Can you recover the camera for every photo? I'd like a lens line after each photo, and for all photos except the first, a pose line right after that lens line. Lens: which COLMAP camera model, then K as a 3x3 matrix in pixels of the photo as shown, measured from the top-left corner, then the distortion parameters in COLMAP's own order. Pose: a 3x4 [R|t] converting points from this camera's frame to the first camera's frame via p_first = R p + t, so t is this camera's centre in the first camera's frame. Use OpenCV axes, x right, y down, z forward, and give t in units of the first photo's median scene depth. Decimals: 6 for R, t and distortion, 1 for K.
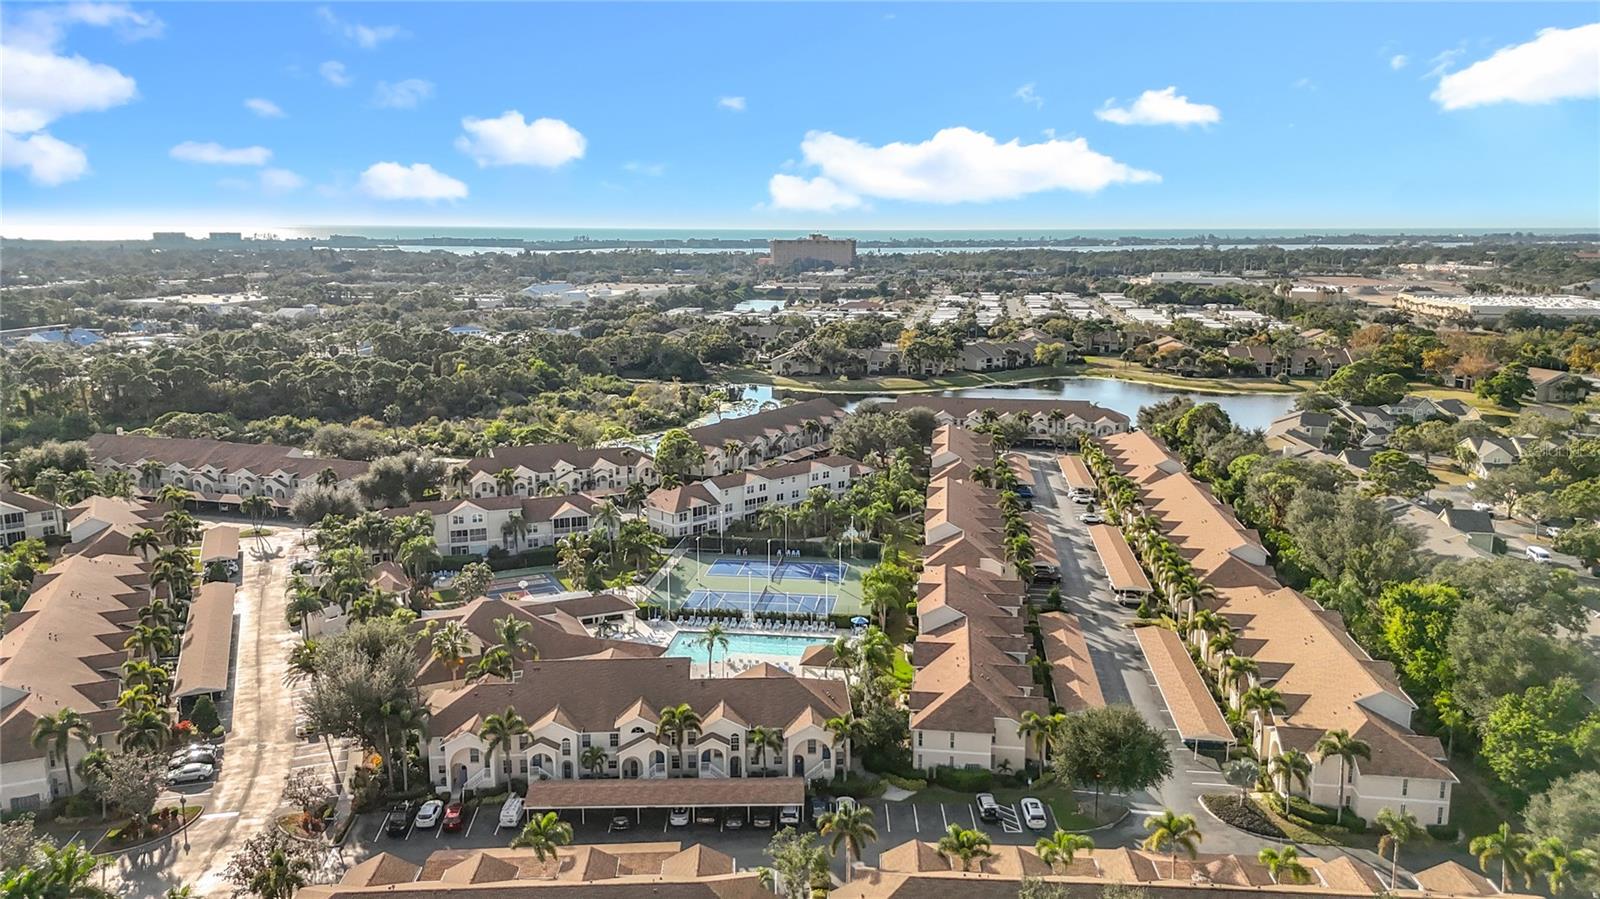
lens RADIAL K [[1181.5, 0, 796.0], [0, 1181.5, 415.7], [0, 0, 1]] dist [0.128913, -0.129041]
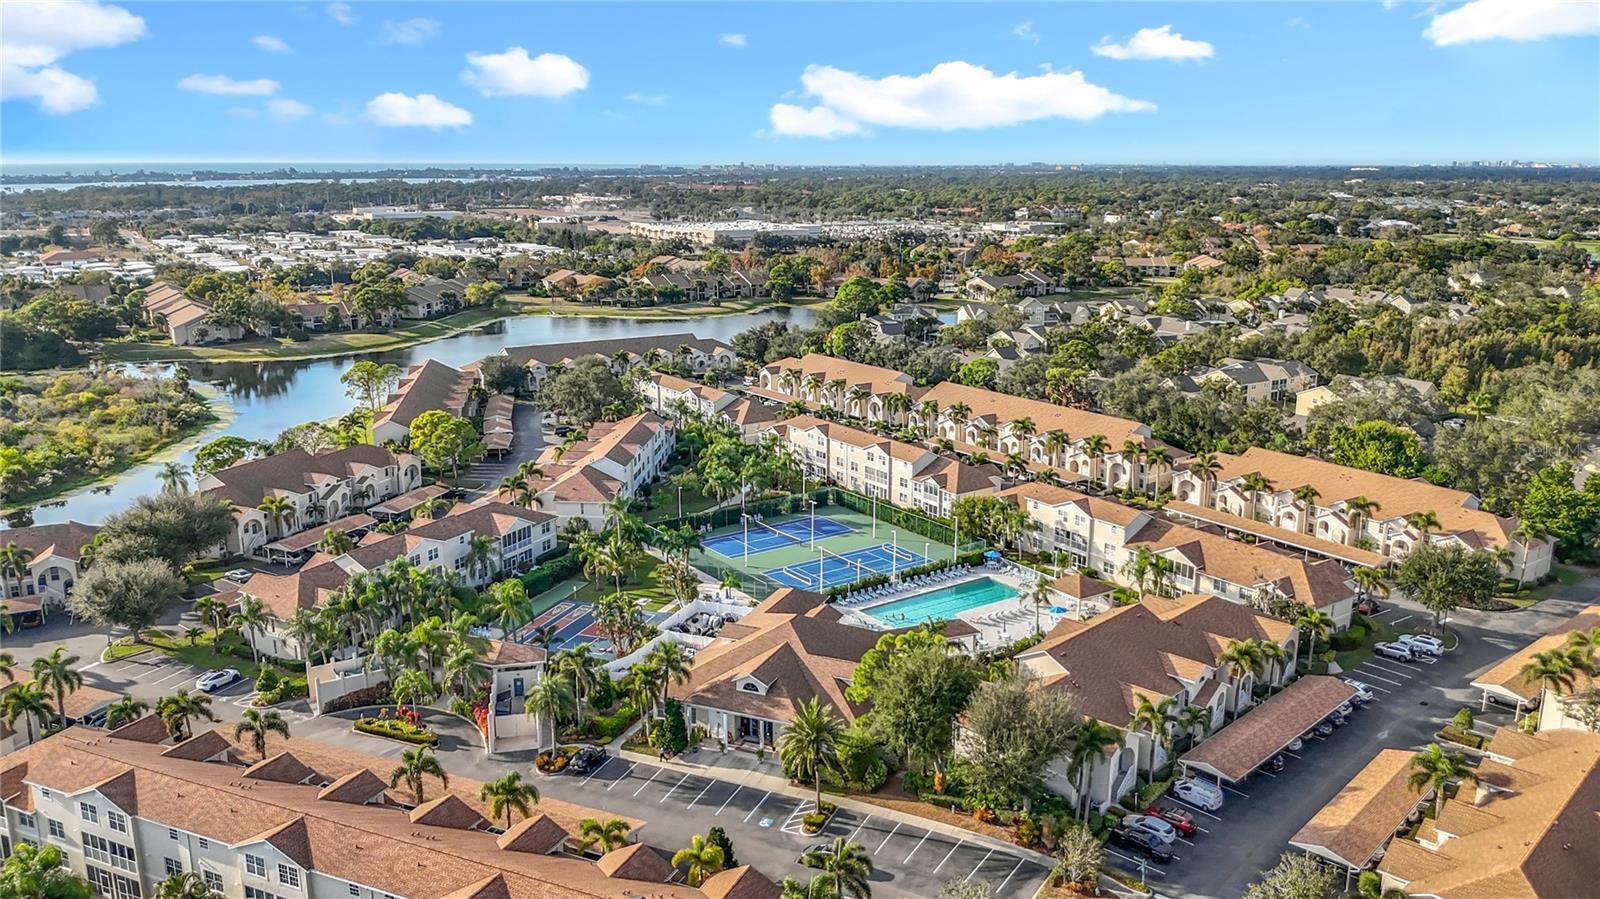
lens RADIAL K [[1197.8, 0, 800.0], [0, 1197.8, 449.5], [0, 0, 1]] dist [0.073231, -0.130384]
pose [[0.732462, -0.160700, 0.661570, -0.375099], [0.107891, 0.986862, 0.120264, -0.027818], [-0.672204, -0.016711, 0.740177, 0.188557]]
